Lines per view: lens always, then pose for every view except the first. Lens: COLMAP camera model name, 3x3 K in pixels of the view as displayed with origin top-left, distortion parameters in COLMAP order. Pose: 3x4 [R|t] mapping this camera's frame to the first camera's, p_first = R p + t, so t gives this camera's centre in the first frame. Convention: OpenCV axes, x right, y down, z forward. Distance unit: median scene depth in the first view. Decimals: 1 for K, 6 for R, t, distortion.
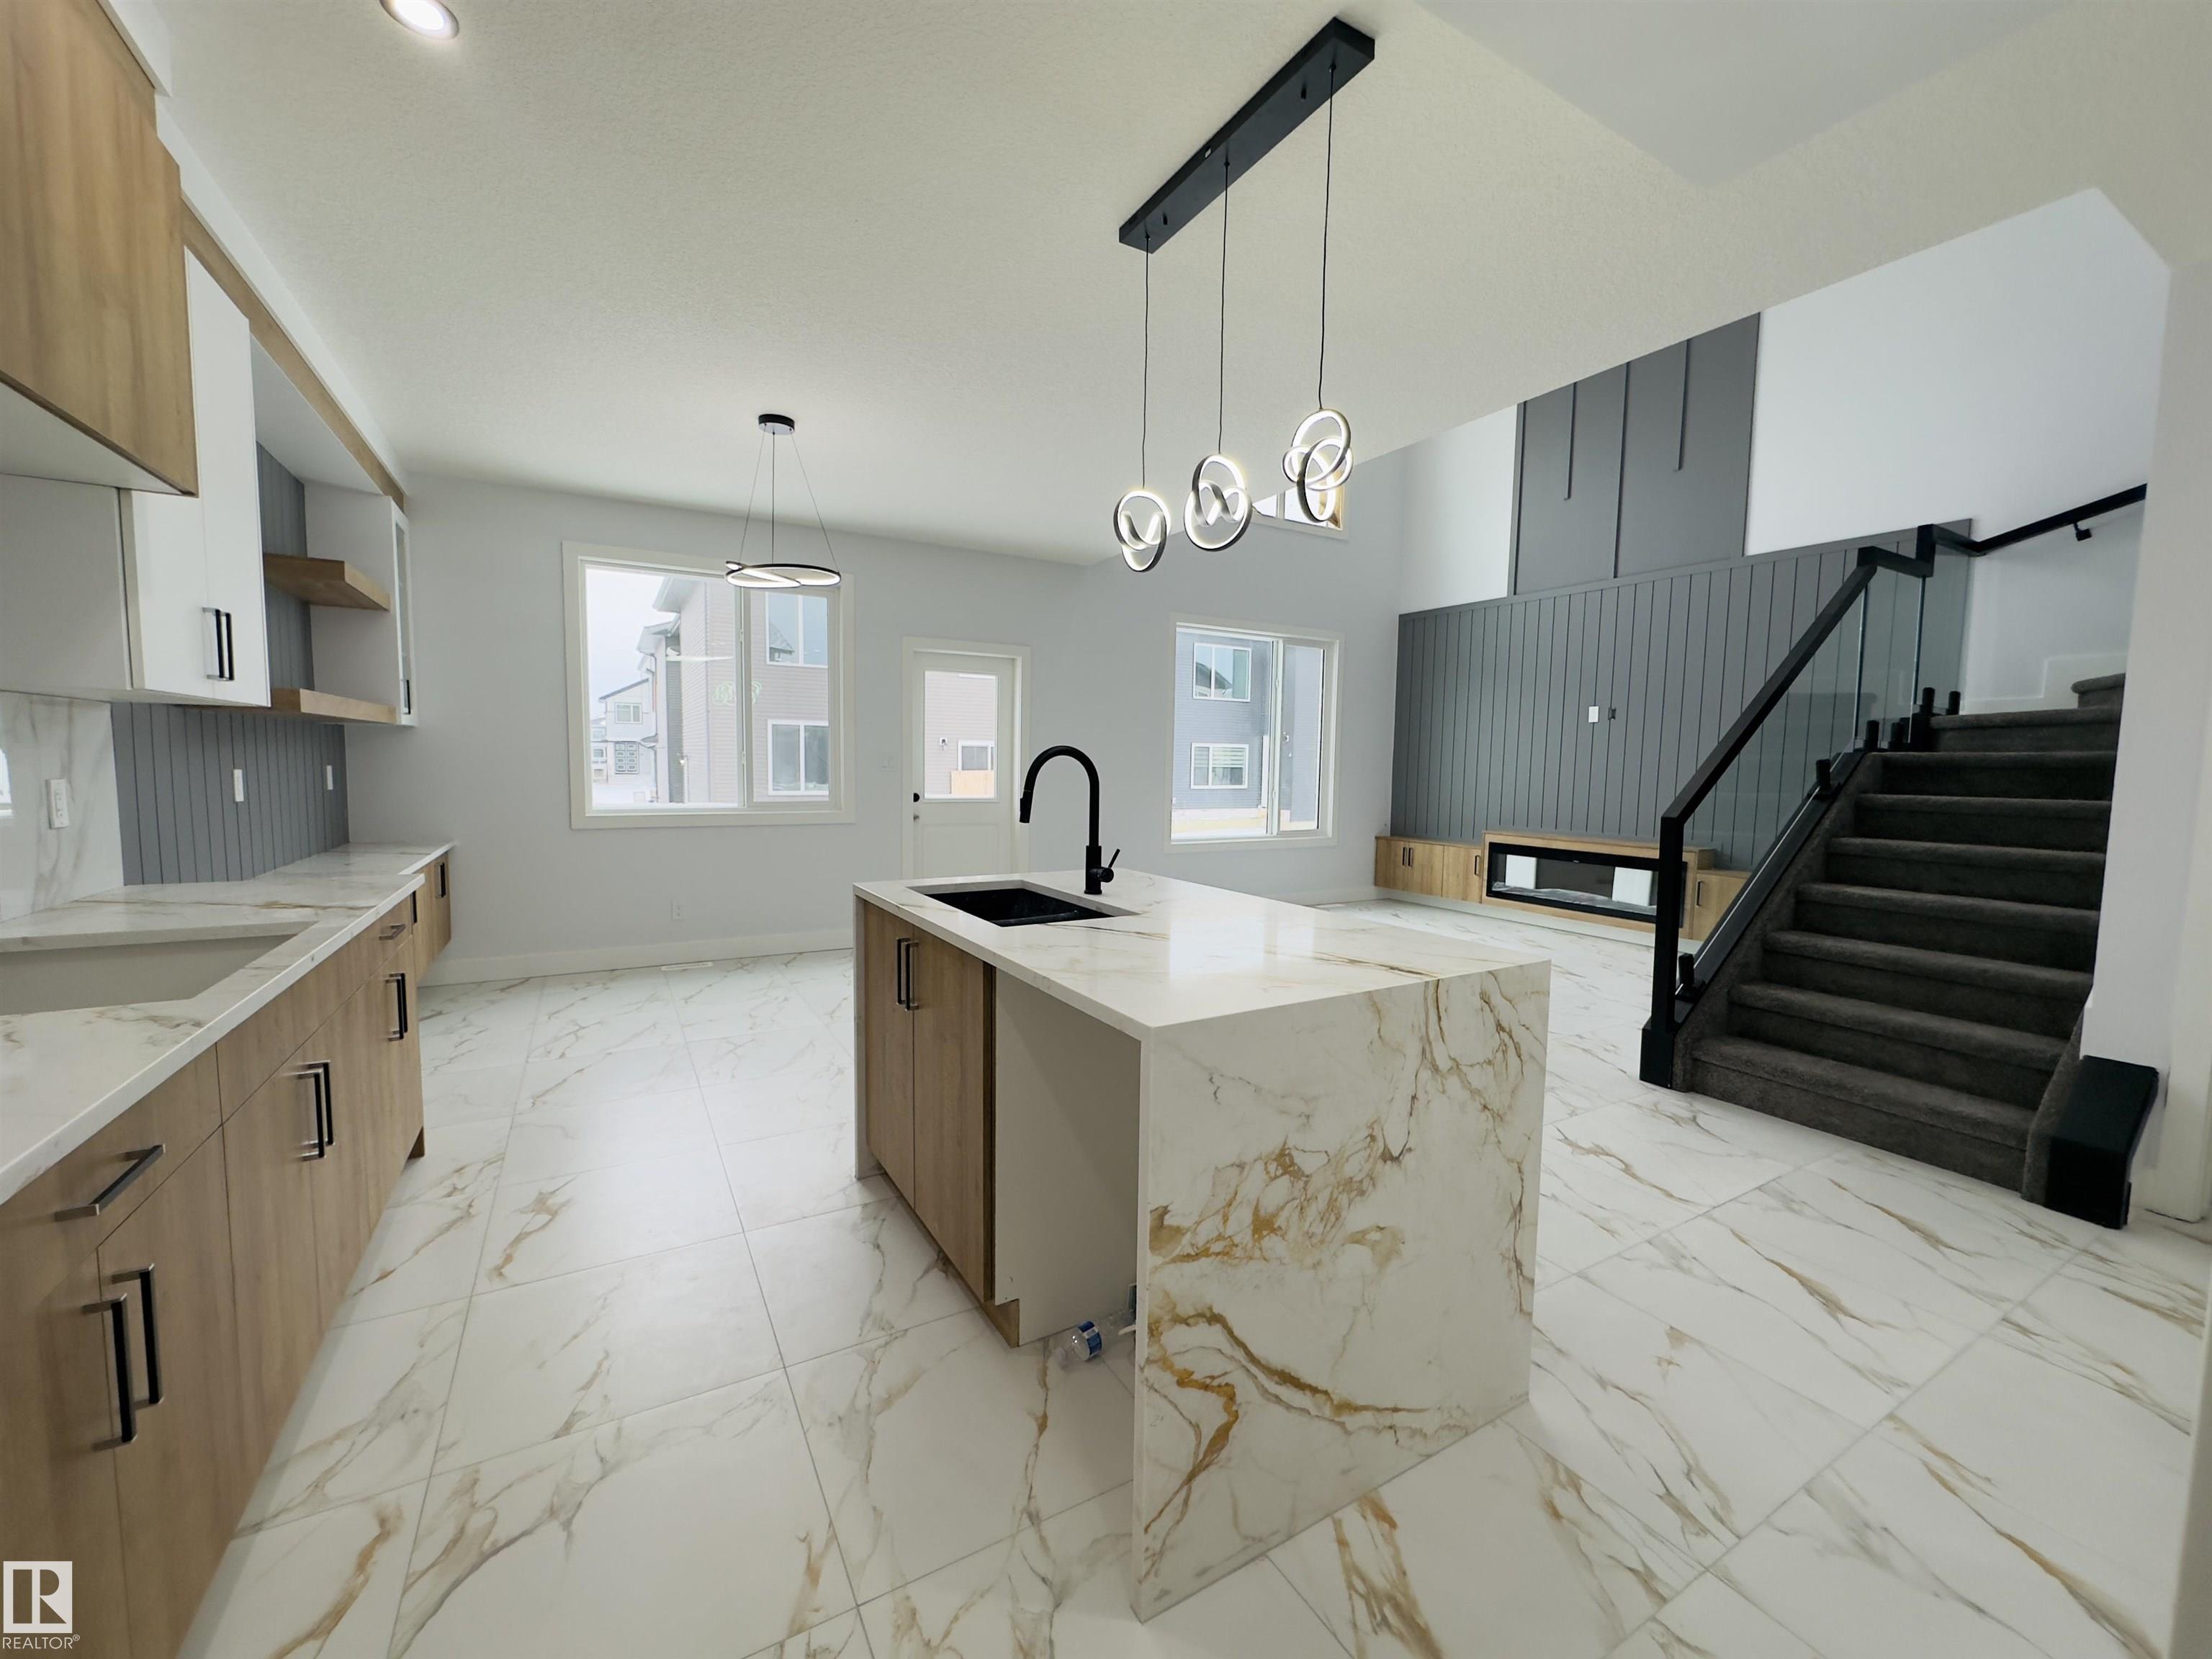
lens RADIAL K [[879.8, 0, 1106.0], [0, 879.8, 829.5], [0, 0, 1]] dist [-0.002961, 0.000130]
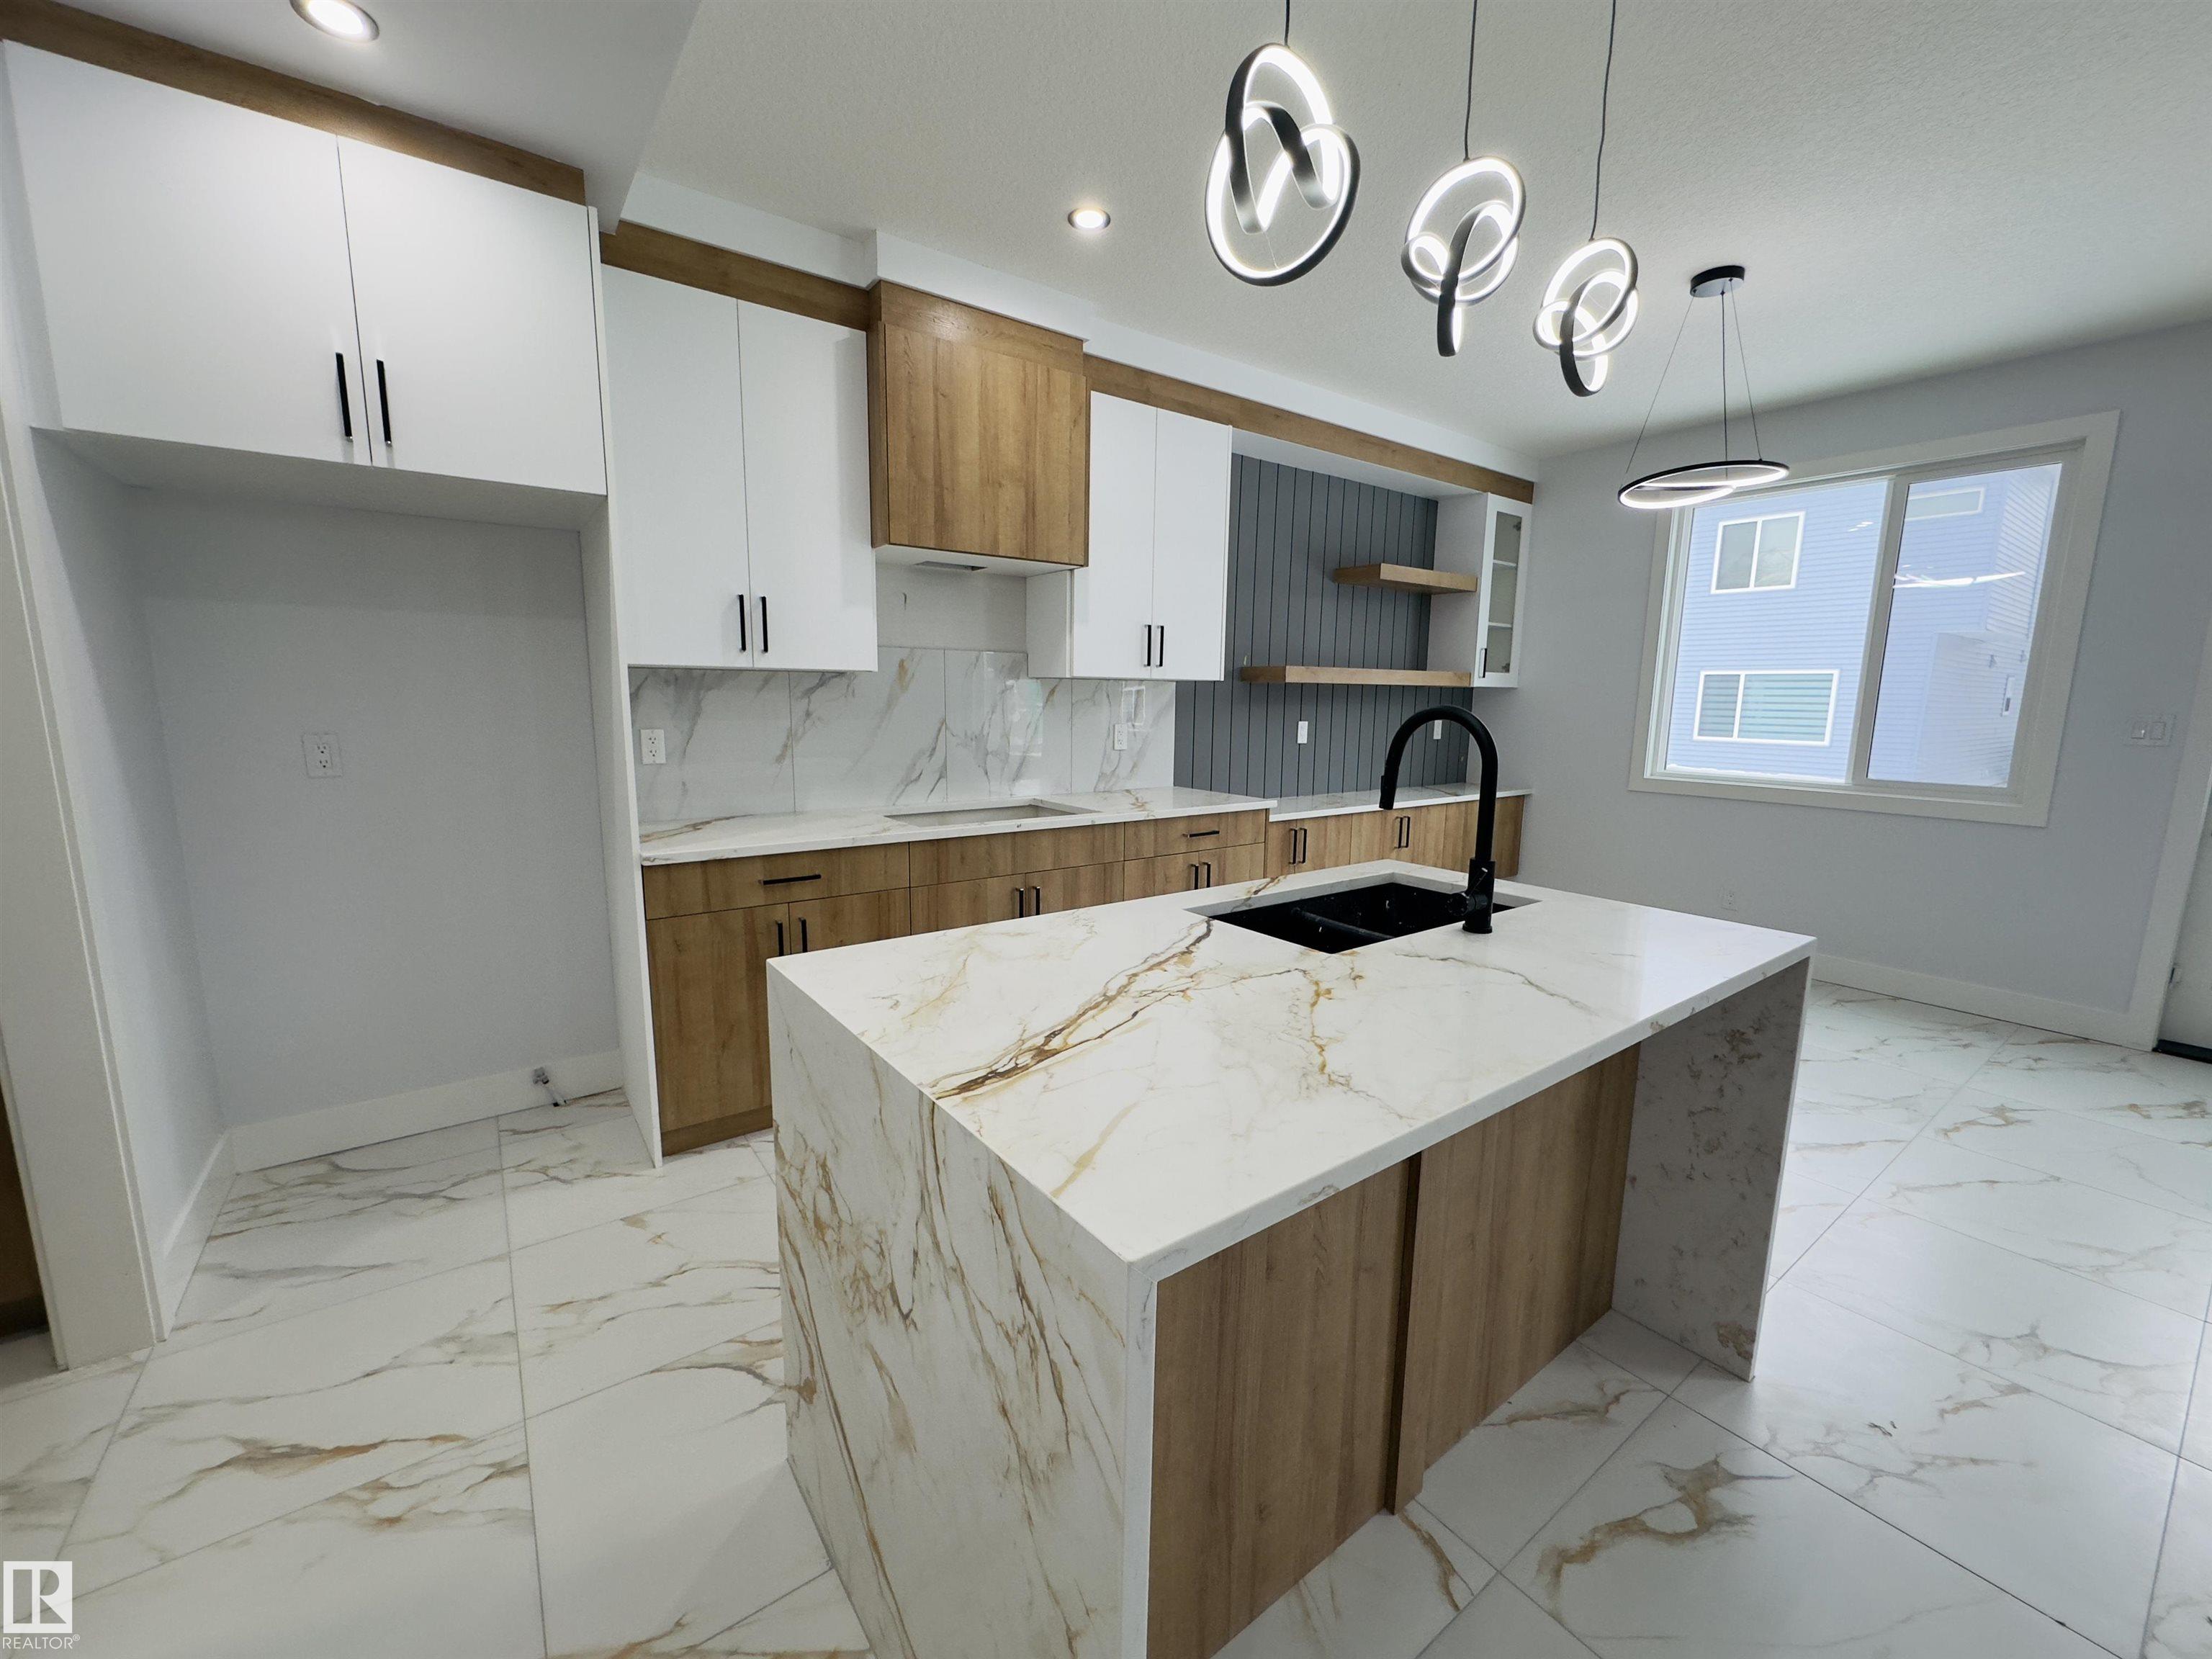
lens RADIAL K [[879.8, 0, 1106.0], [0, 879.8, 829.5], [0, 0, 1]] dist [-0.002961, 0.000130]
pose [[0.107080, 0.137573, -0.984686, 0.874177], [-0.088940, 0.987736, 0.128327, -0.091323], [0.990264, 0.073837, 0.118003, 0.945464]]
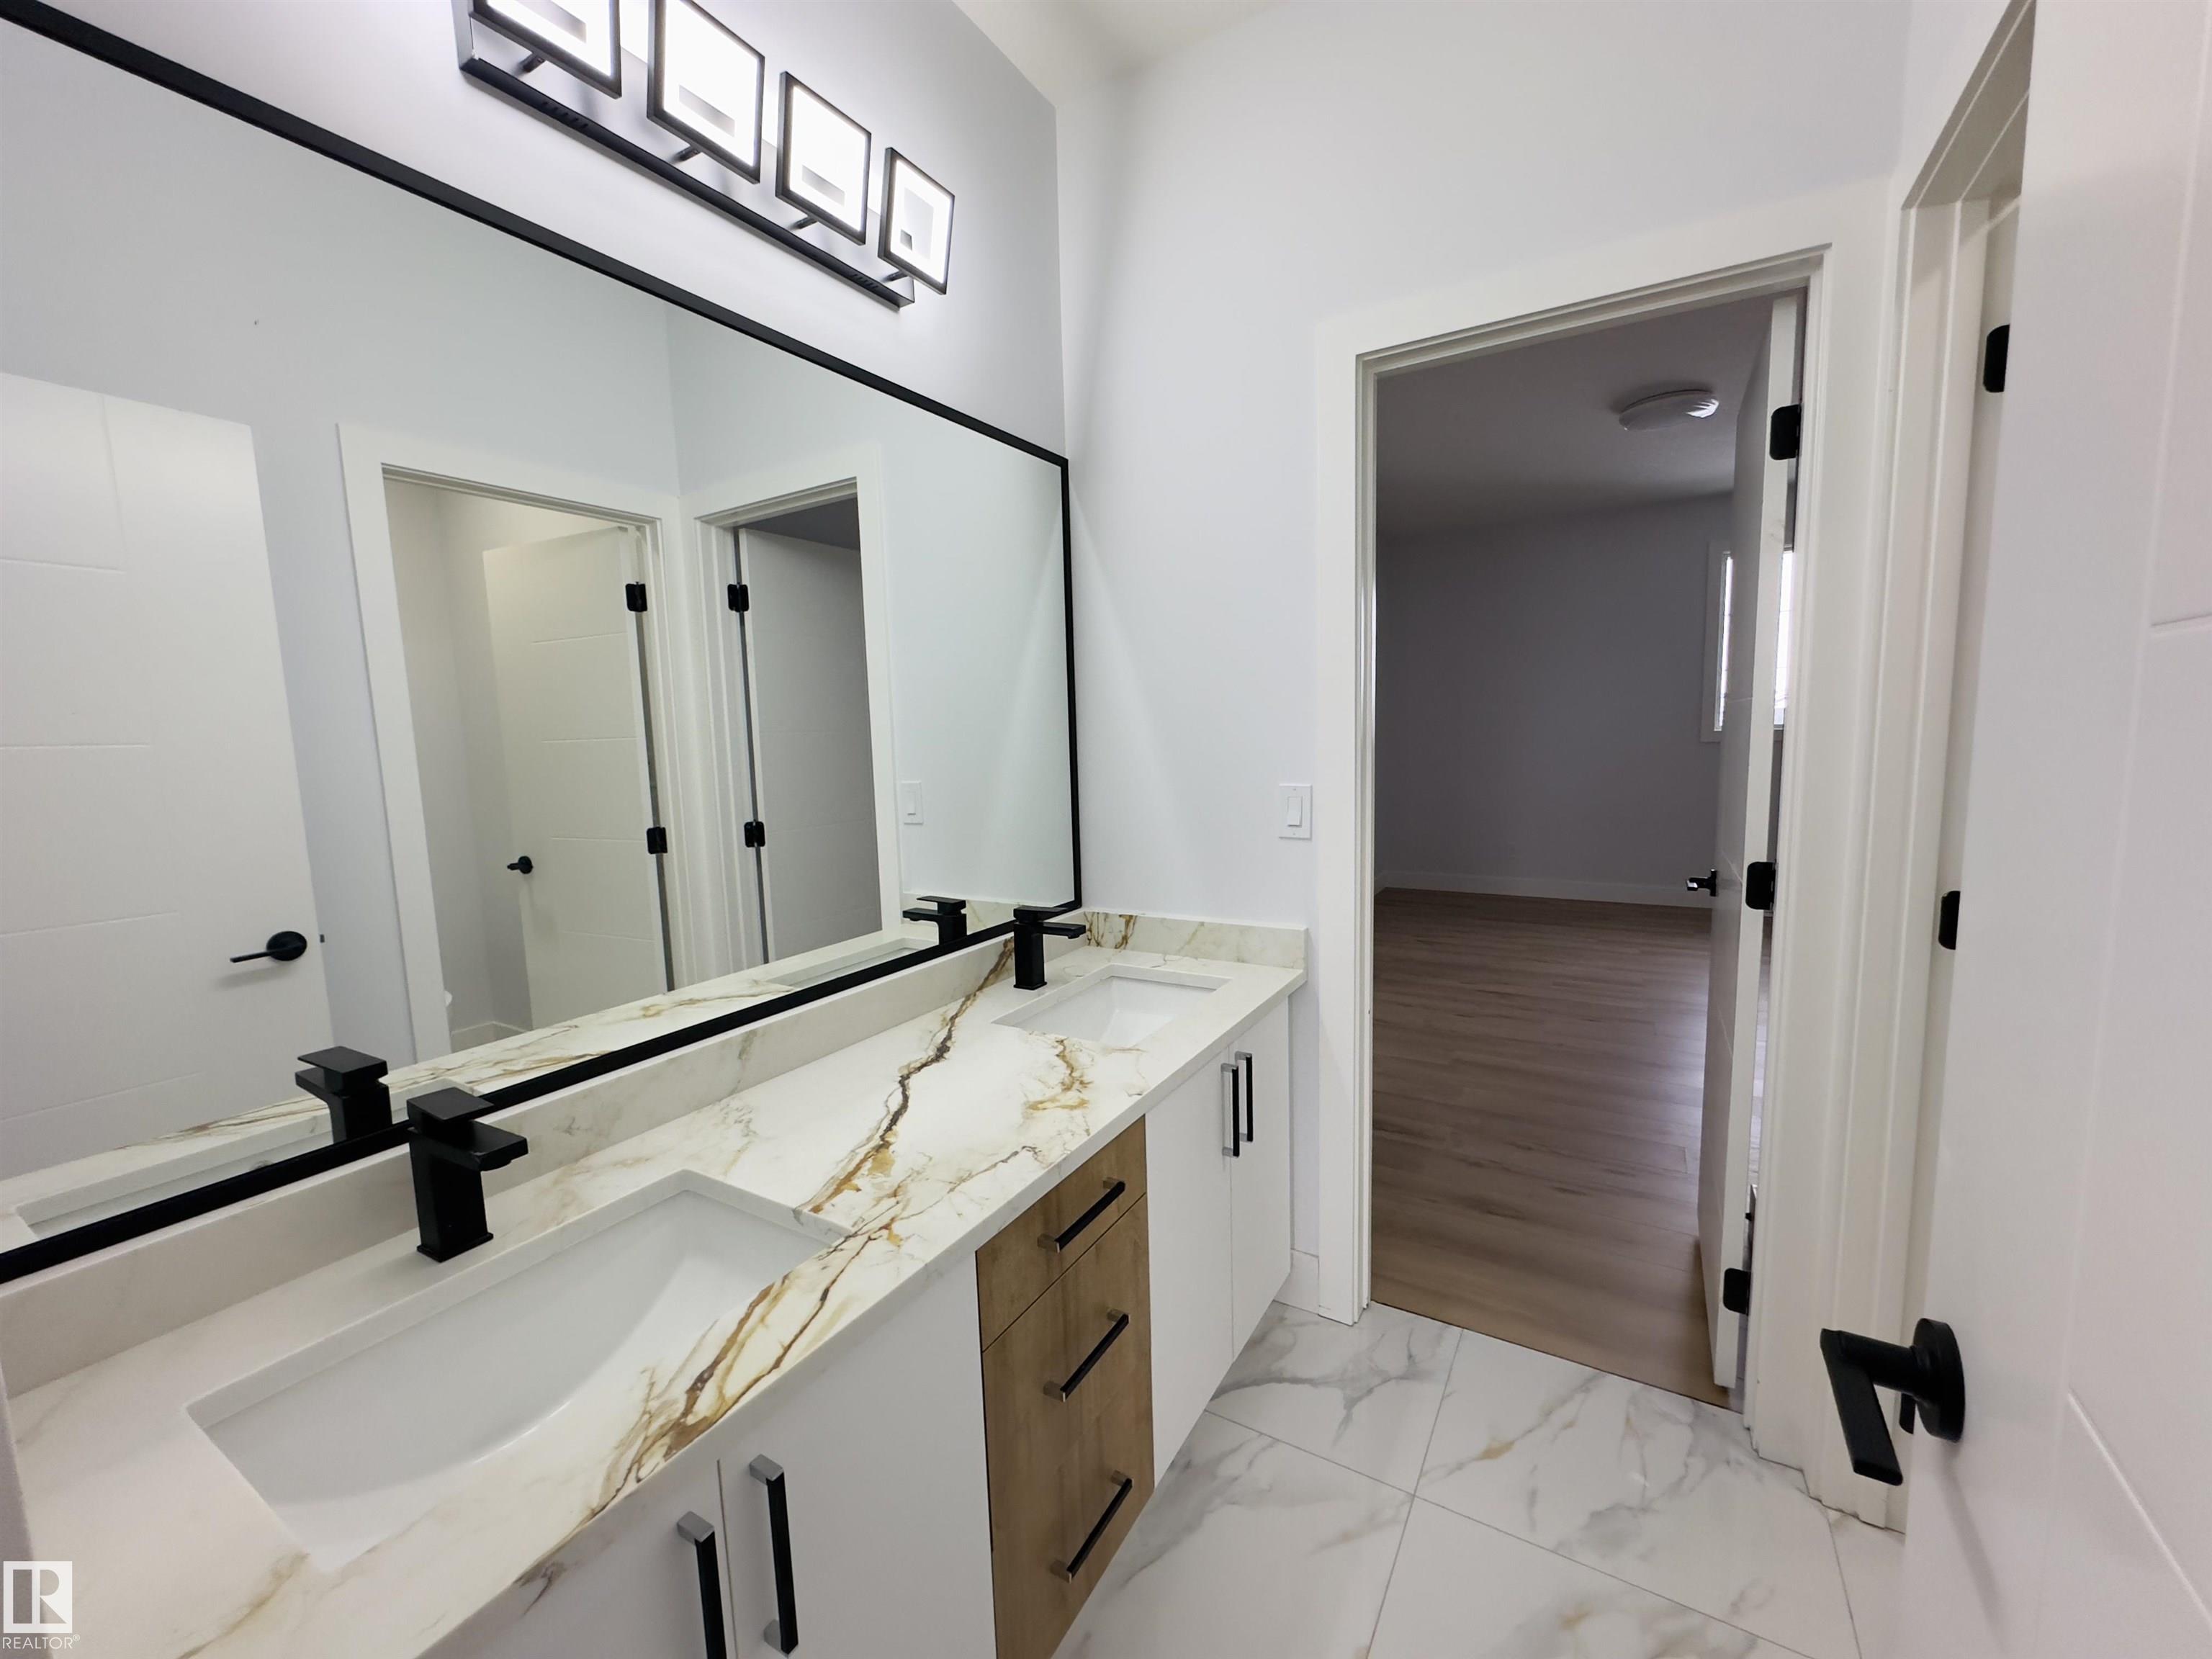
lens RADIAL K [[879.8, 0, 1106.0], [0, 879.8, 829.5], [0, 0, 1]] dist [-0.002961, 0.000130]
pose [[0.477059, 0.069694, -0.876103, 0.699722], [-0.031571, 0.997566, 0.062165, -0.157417], [0.878304, -0.001997, 0.478099, 0.964515]]
